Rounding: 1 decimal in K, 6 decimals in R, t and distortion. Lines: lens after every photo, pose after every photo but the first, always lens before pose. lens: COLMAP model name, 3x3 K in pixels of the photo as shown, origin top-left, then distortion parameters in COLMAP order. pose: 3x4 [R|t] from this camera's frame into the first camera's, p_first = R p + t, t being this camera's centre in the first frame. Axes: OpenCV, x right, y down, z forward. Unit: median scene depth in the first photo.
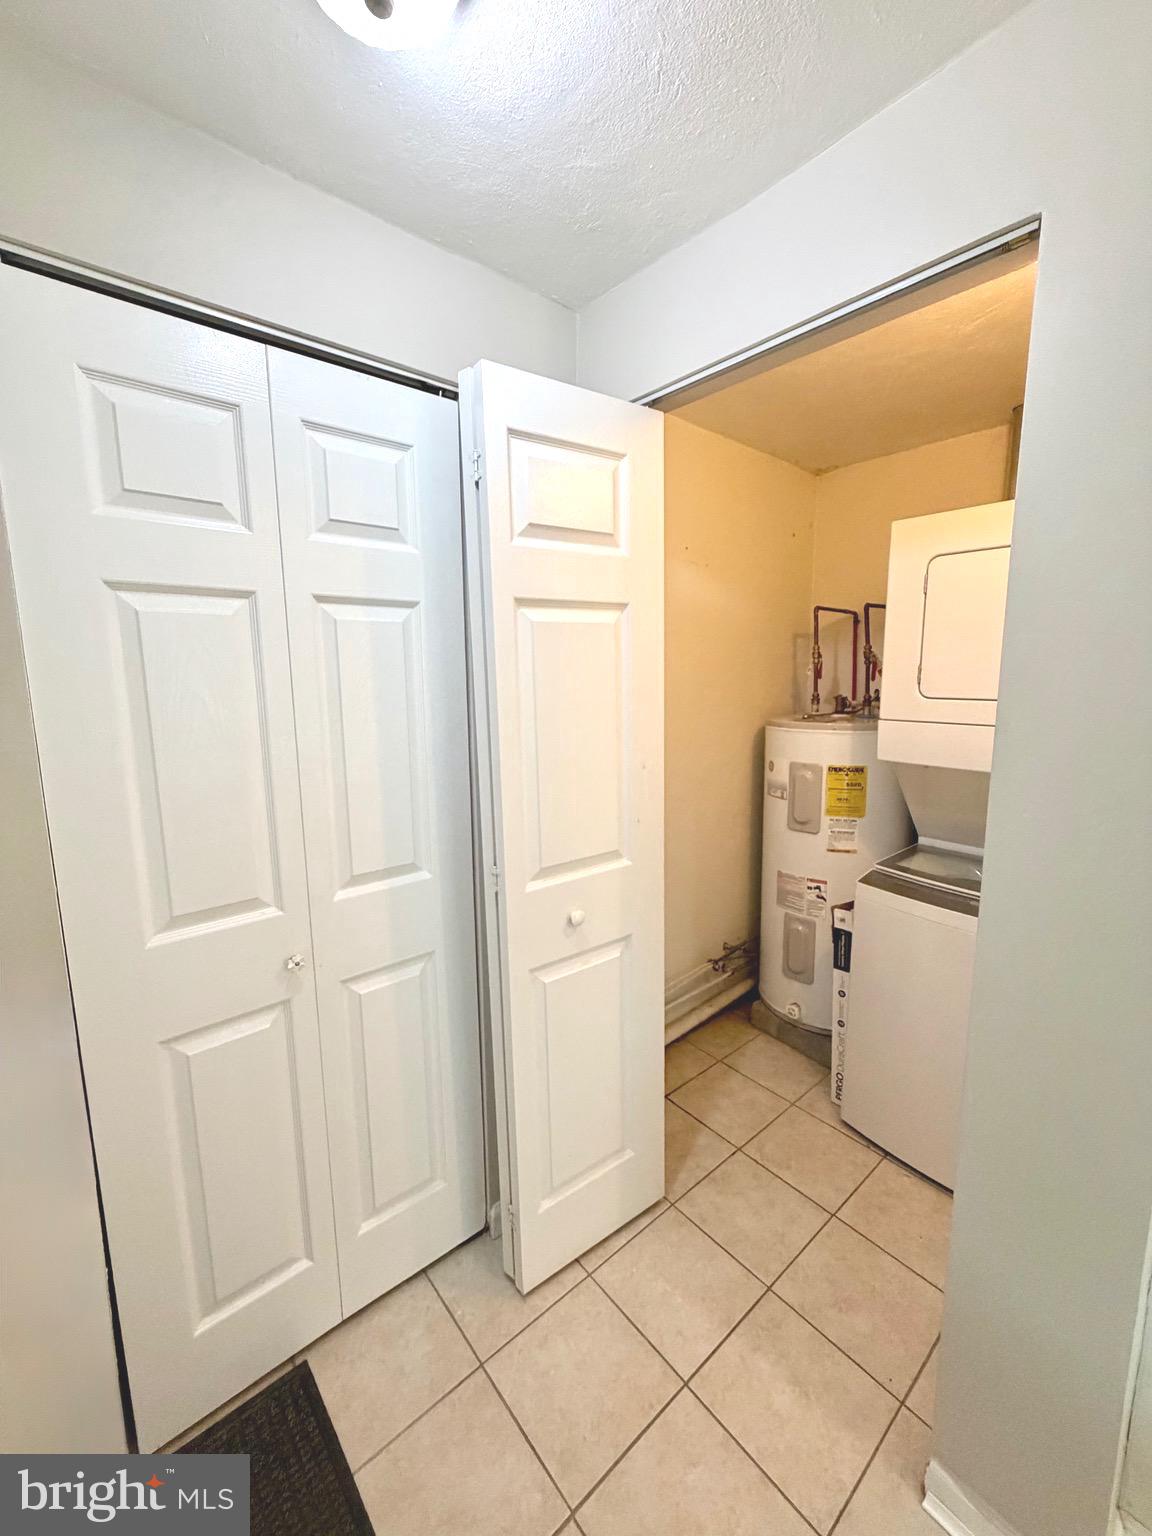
lens RADIAL K [[610.7, 0, 581.6], [0, 610.7, 763.7], [0, 0, 1]] dist [-0.000255, 0.000335]
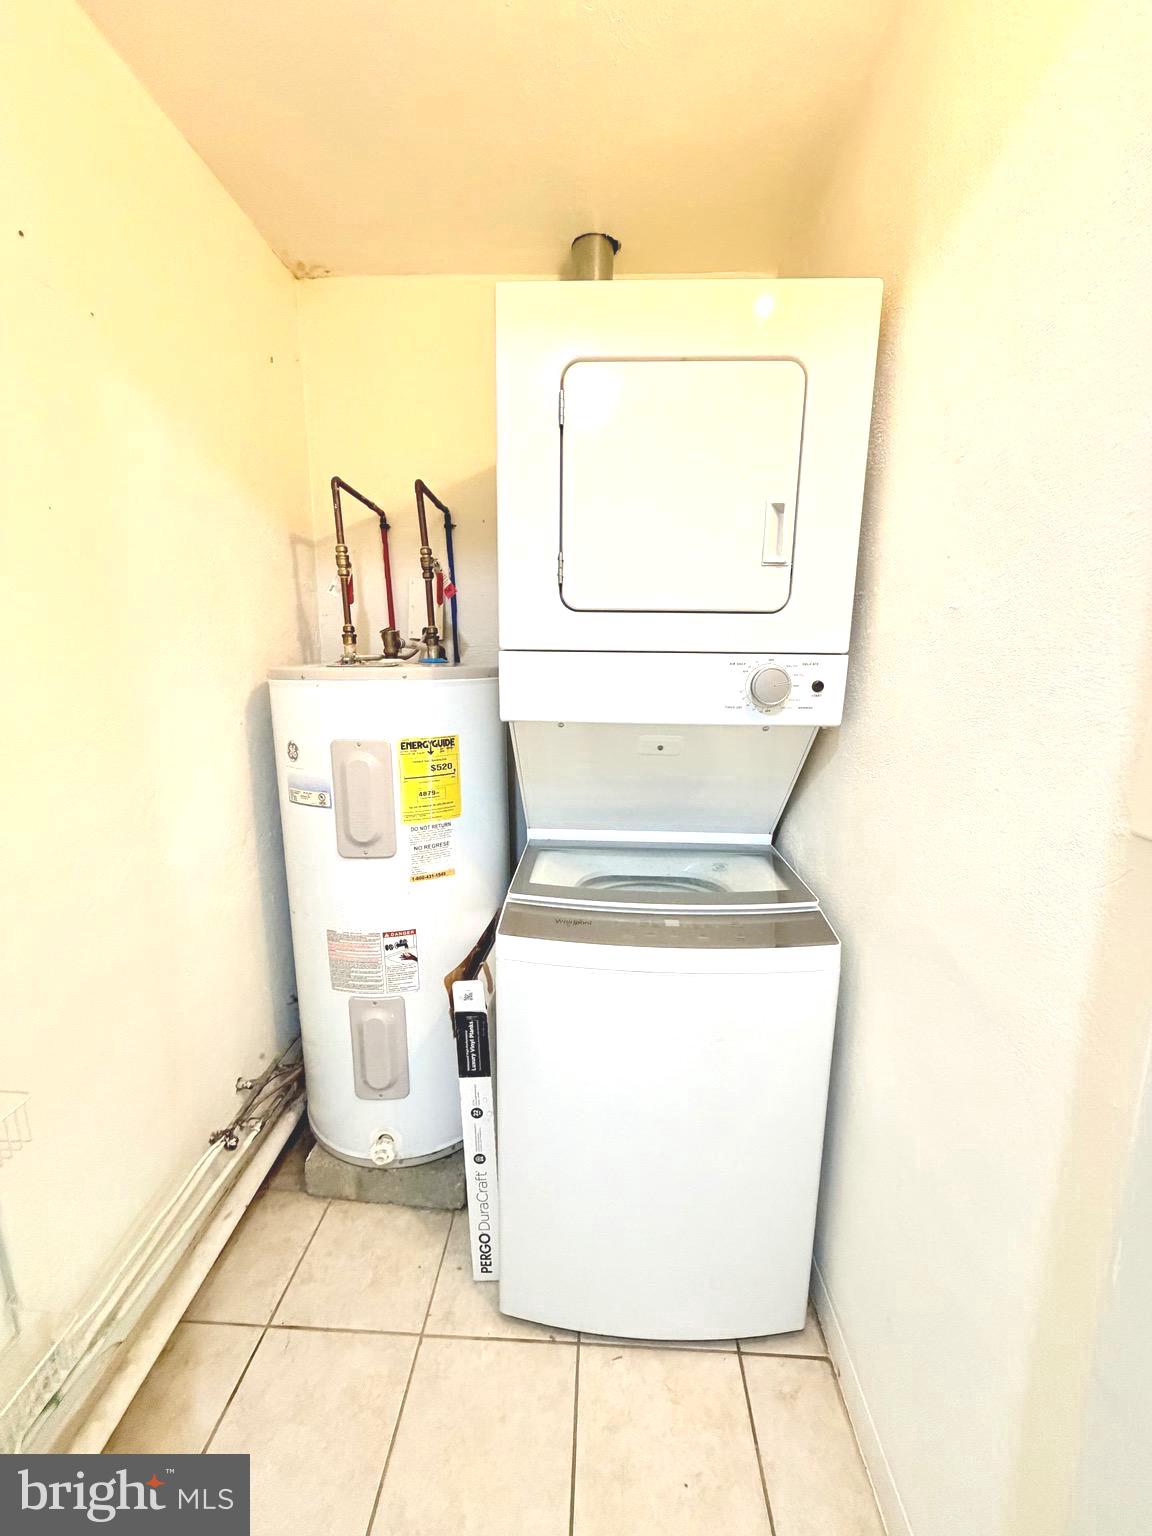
lens RADIAL K [[610.7, 0, 579.0], [0, 610.7, 762.2], [0, 0, 1]] dist [0.000136, -0.000074]
pose [[0.676137, -0.115794, 0.727620, 0.093706], [0.098583, 0.992911, 0.066405, 0.002333], [-0.730151, 0.026832, 0.682759, 0.496292]]
